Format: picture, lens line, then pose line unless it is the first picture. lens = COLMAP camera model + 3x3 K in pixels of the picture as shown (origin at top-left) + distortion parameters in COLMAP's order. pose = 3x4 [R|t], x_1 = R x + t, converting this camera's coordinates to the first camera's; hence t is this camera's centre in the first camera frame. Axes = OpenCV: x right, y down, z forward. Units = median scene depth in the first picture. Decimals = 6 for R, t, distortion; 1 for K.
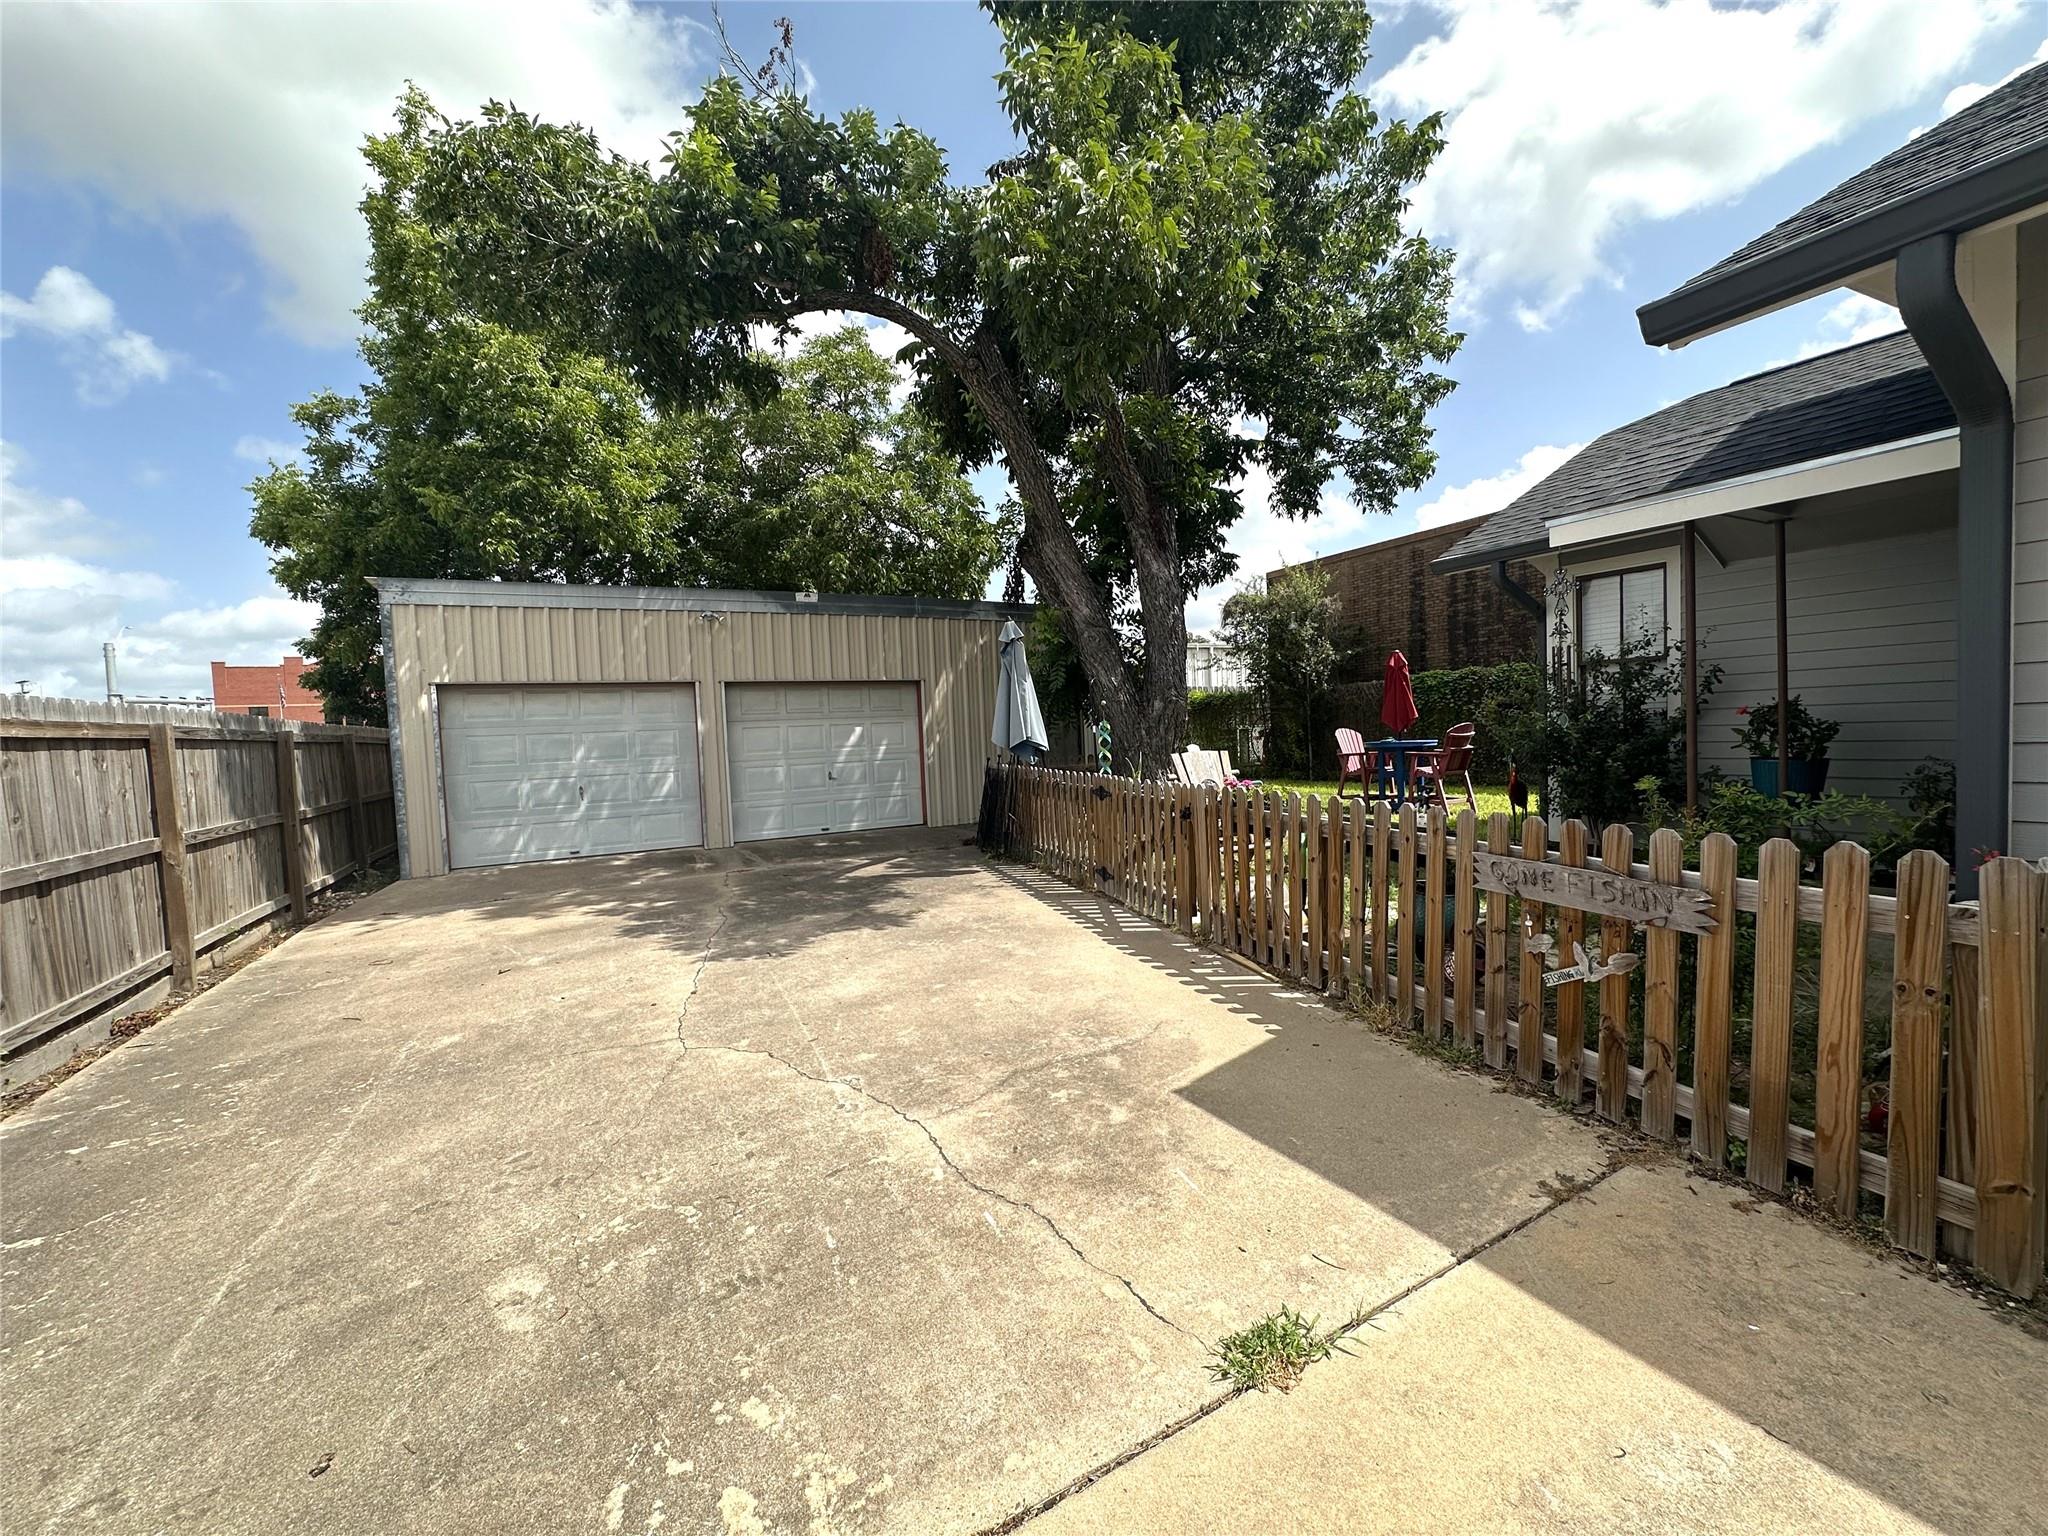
lens RADIAL K [[812.0, 0, 1024.9], [0, 812.0, 773.4], [0, 0, 1]] dist [0.001471, -0.000136]
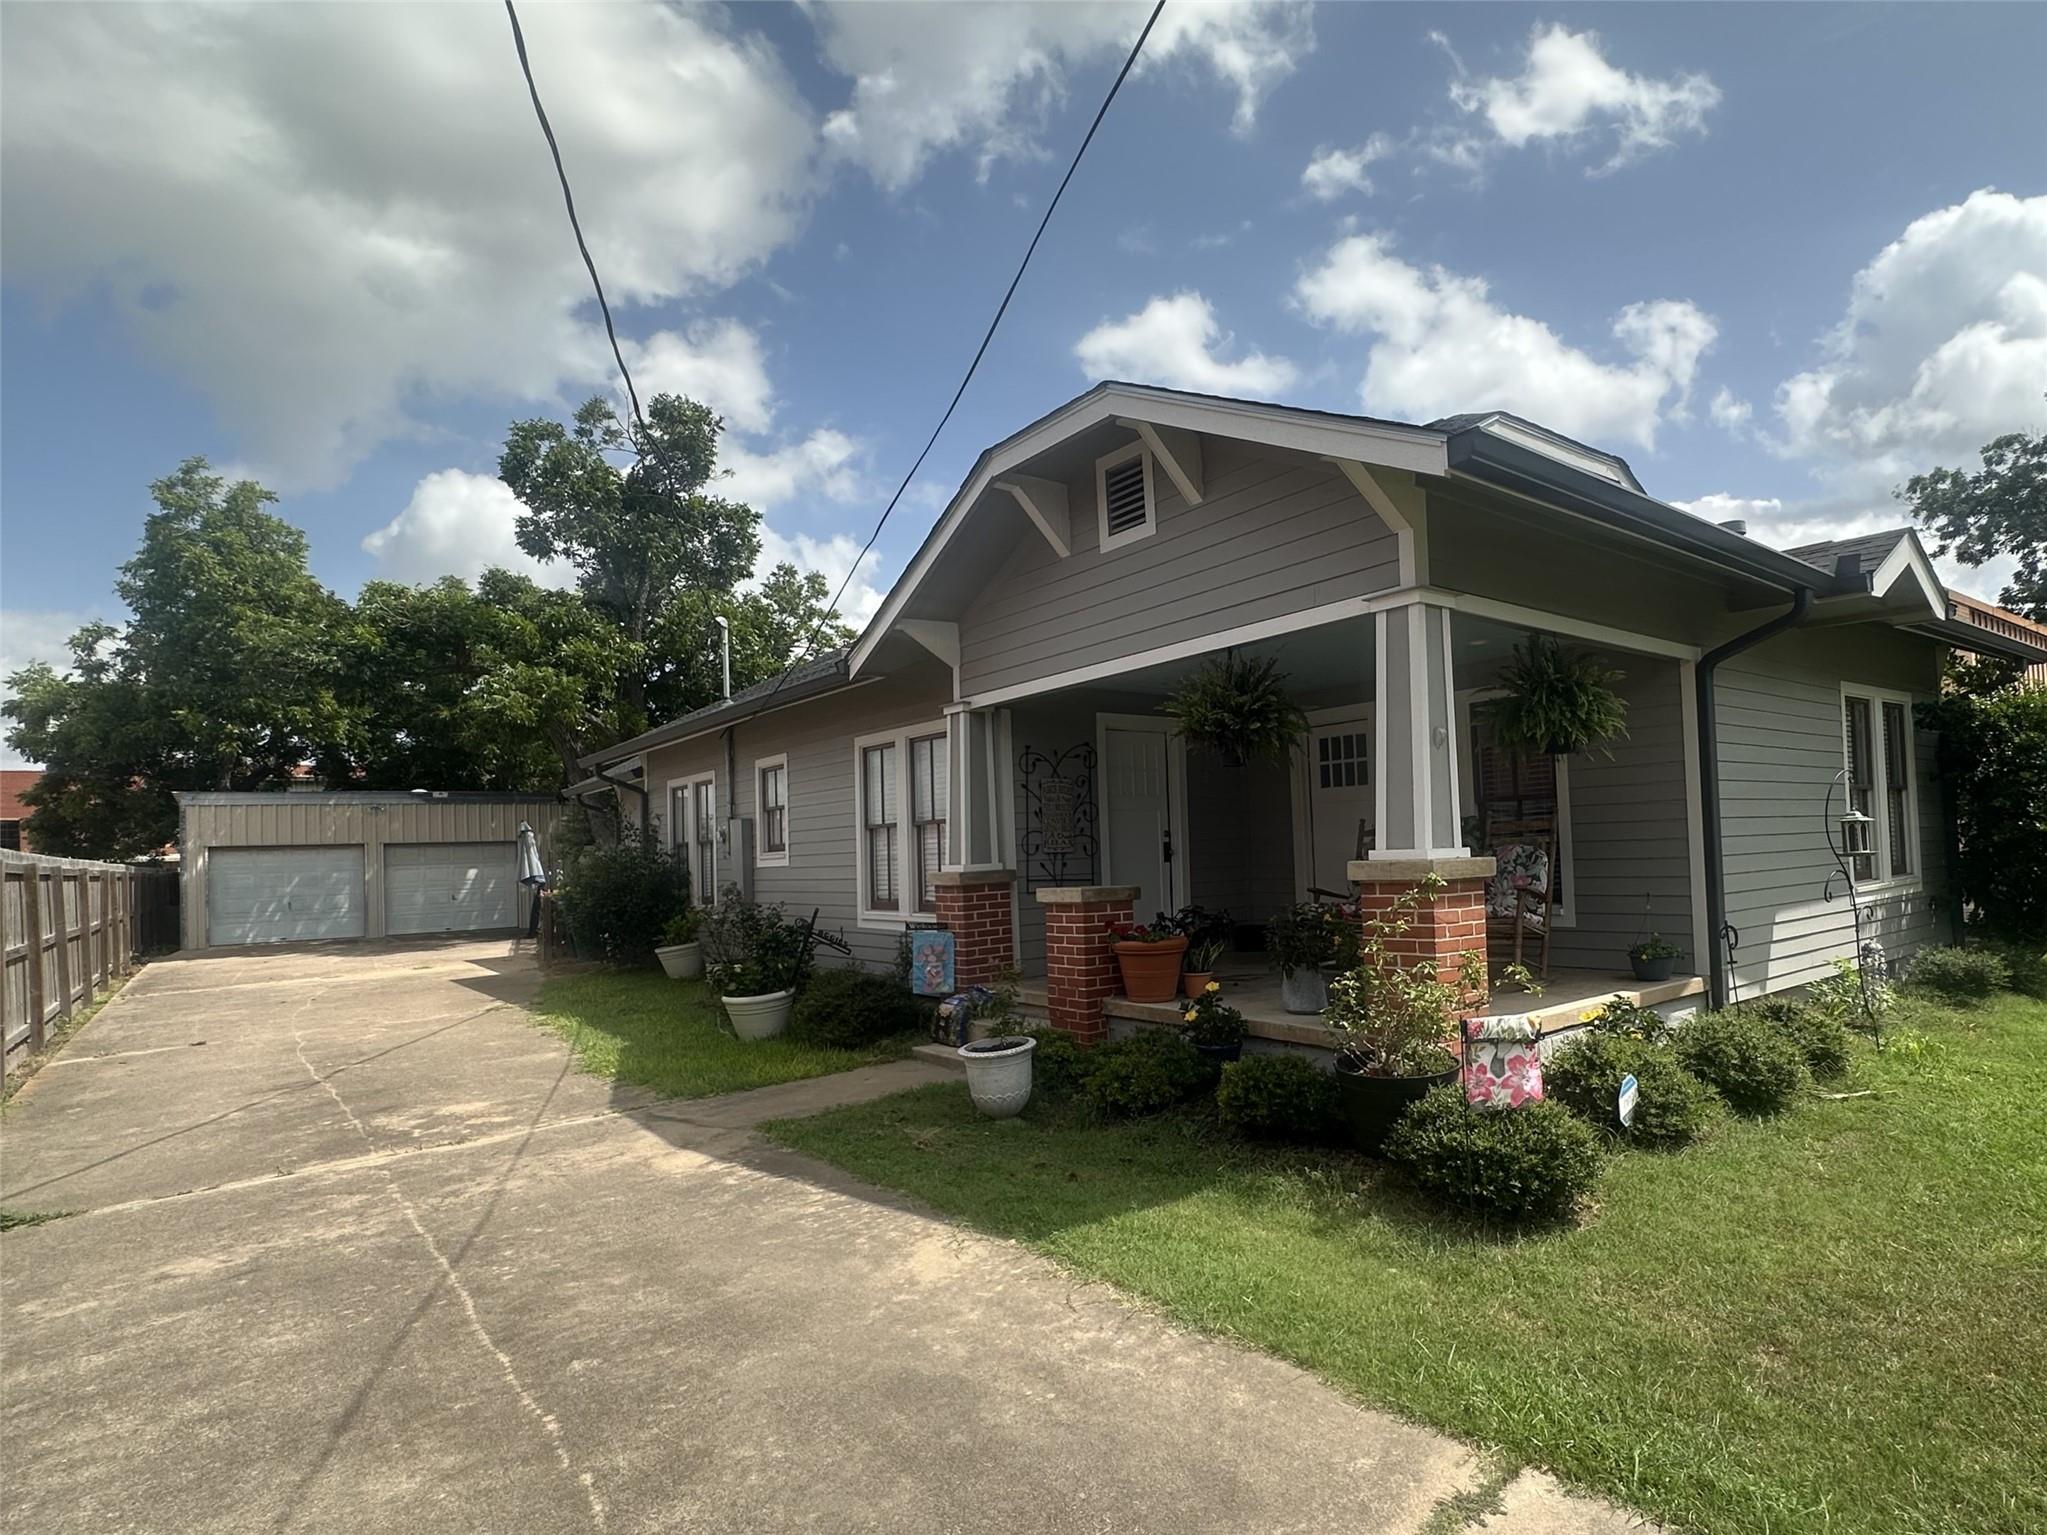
lens RADIAL K [[1085.9, 0, 1153.3], [0, 1085.9, 824.3], [0, 0, 1]] dist [-0.005407, -0.001213]
pose [[0.981289, 0.007895, 0.192380, 0.834573], [0.008463, 0.996425, -0.084060, 0.058942], [-0.192355, 0.084115, 0.977714, -1.656576]]
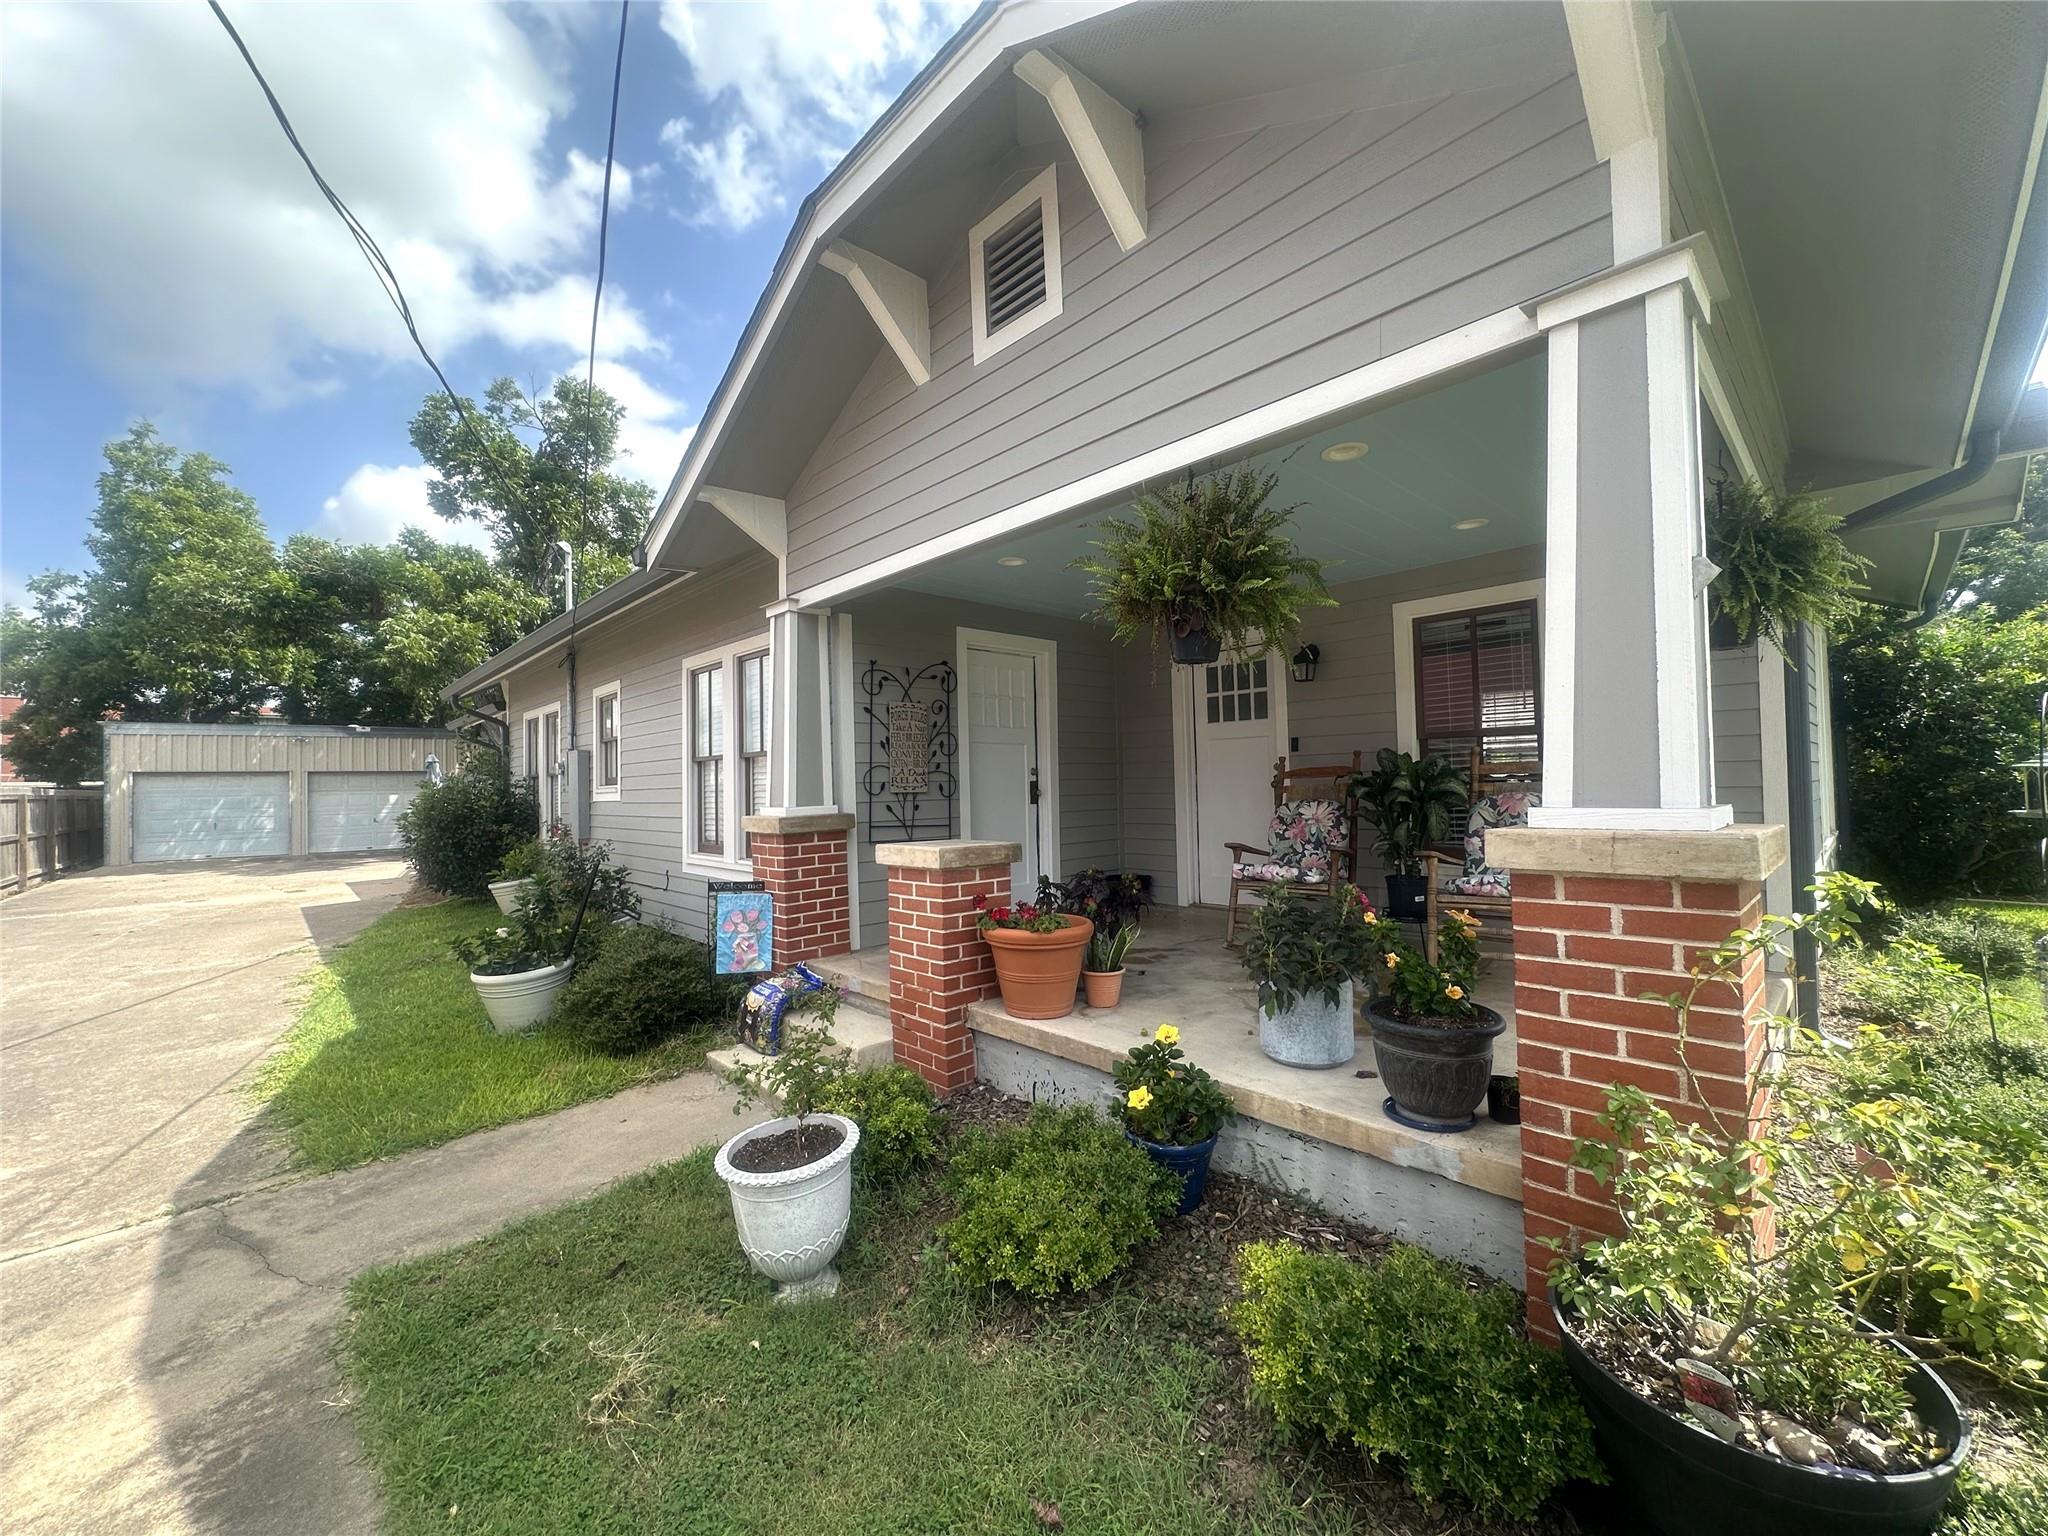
lens RADIAL K [[812.0, 0, 1007.0], [0, 812.0, 770.7], [0, 0, 1]] dist [0.001471, -0.000136]
pose [[0.975176, 0.021729, 0.220361, 0.872201], [-0.004398, 0.996878, -0.078836, 0.035345], [-0.221386, 0.075909, 0.972227, -1.326060]]
